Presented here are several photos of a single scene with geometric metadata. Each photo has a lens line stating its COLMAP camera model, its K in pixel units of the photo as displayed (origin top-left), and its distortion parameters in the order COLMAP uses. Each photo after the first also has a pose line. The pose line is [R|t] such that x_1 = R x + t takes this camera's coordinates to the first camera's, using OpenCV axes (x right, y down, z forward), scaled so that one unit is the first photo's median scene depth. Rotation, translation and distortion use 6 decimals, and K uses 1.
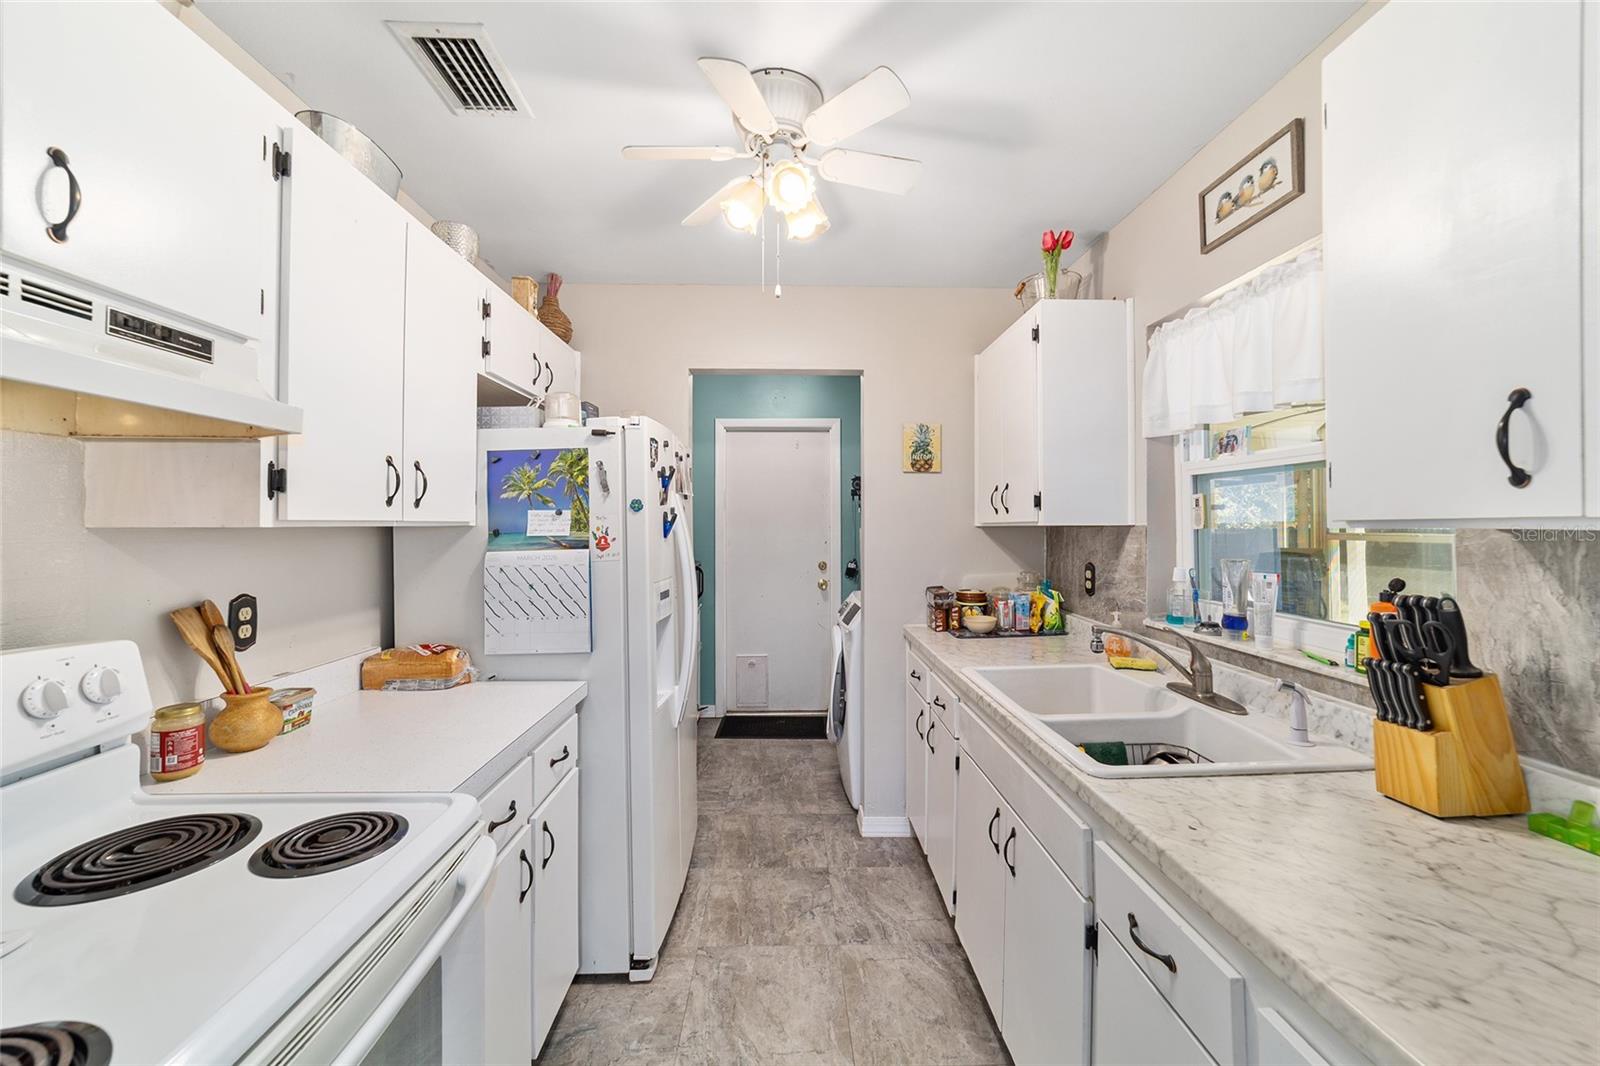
lens RADIAL K [[620.4, 0, 798.3], [0, 620.4, 517.0], [0, 0, 1]] dist [-0.024446, 0.009386]
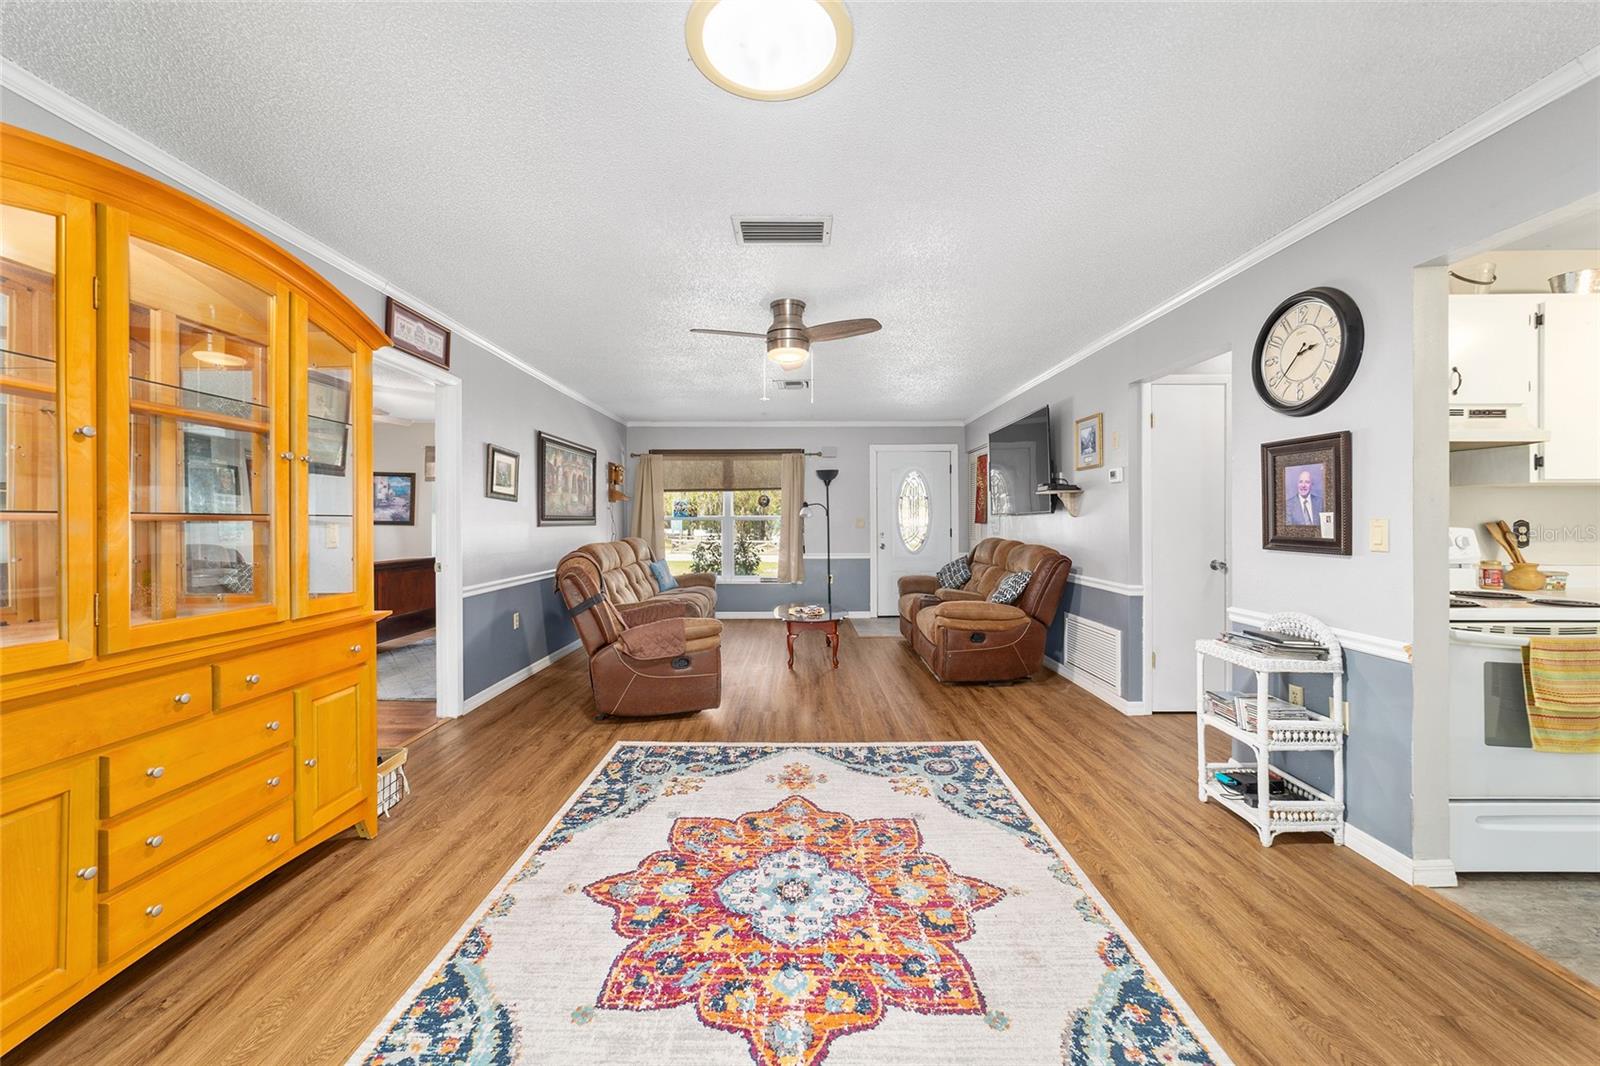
lens RADIAL K [[620.4, 0, 786.1], [0, 620.4, 518.3], [0, 0, 1]] dist [-0.024446, 0.009386]
pose [[-0.038912, -0.003933, -0.999235, 1.214277], [0.010578, 0.999935, -0.004348, 0.102866], [0.999187, -0.010739, -0.038868, -1.361848]]
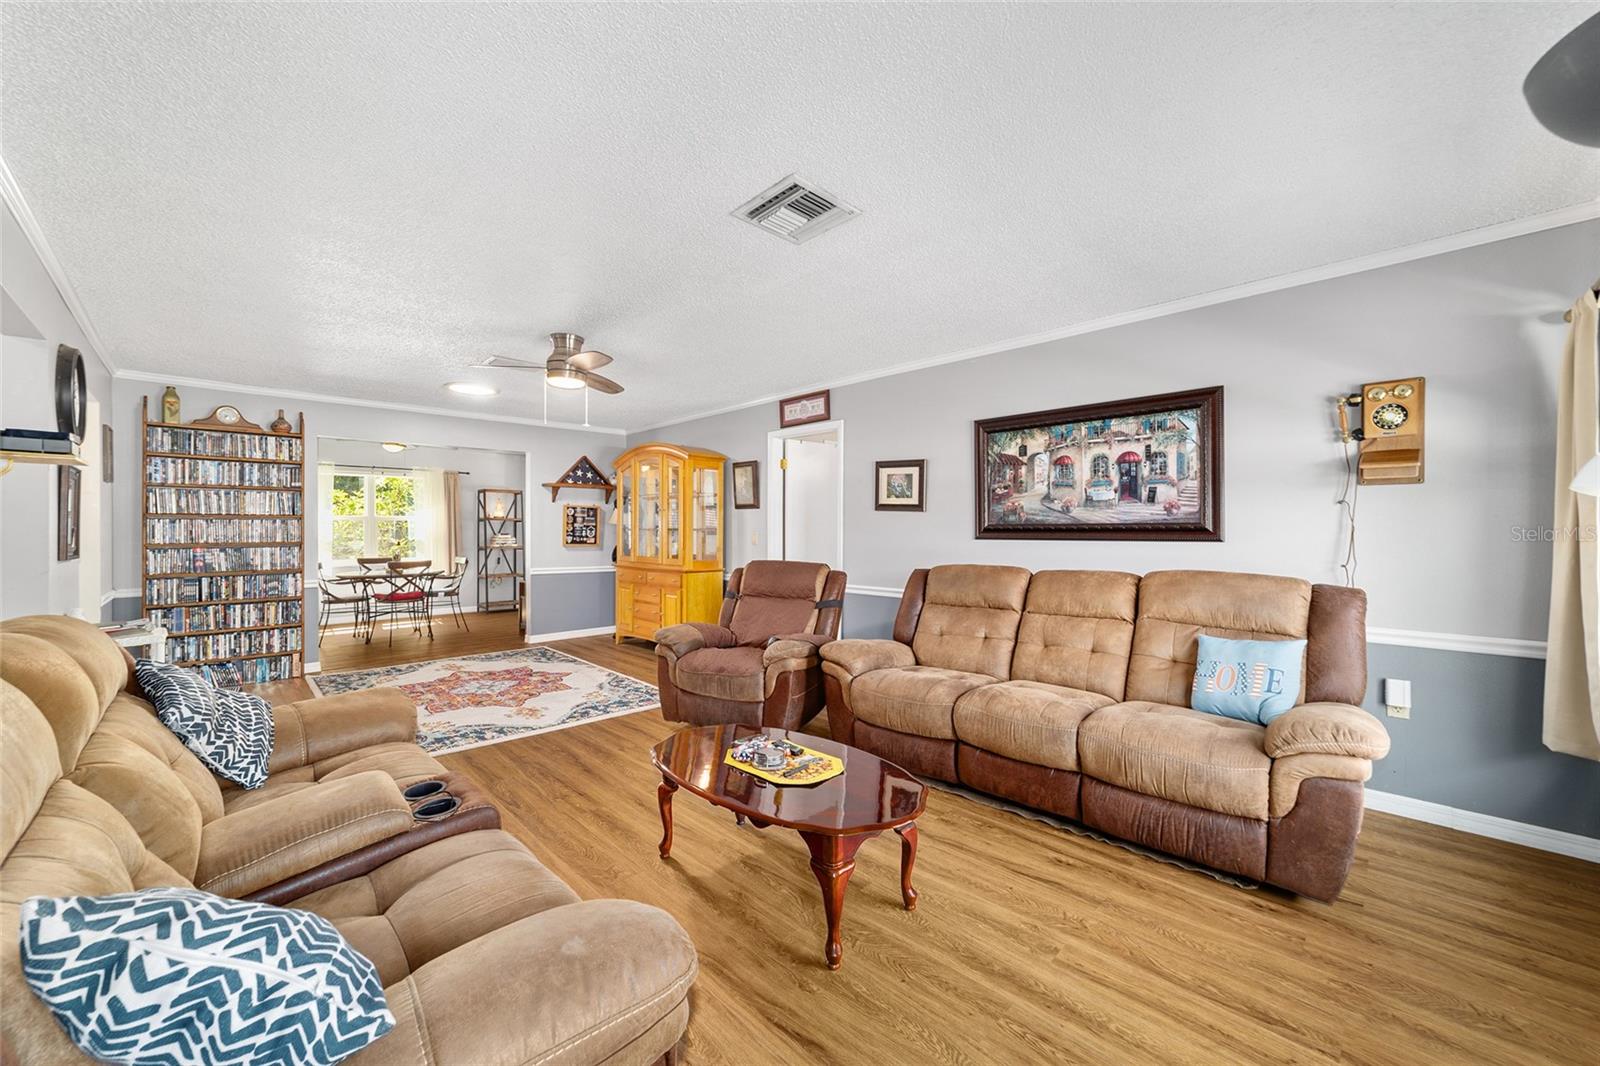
lens RADIAL K [[620.4, 0, 803.2], [0, 620.4, 528.9], [0, 0, 1]] dist [-0.024446, 0.009386]
pose [[-0.686678, 0.000733, 0.726962, -4.116146], [-0.007003, 0.999946, -0.007623, 0.099529], [-0.726928, -0.010325, -0.686636, -0.300942]]
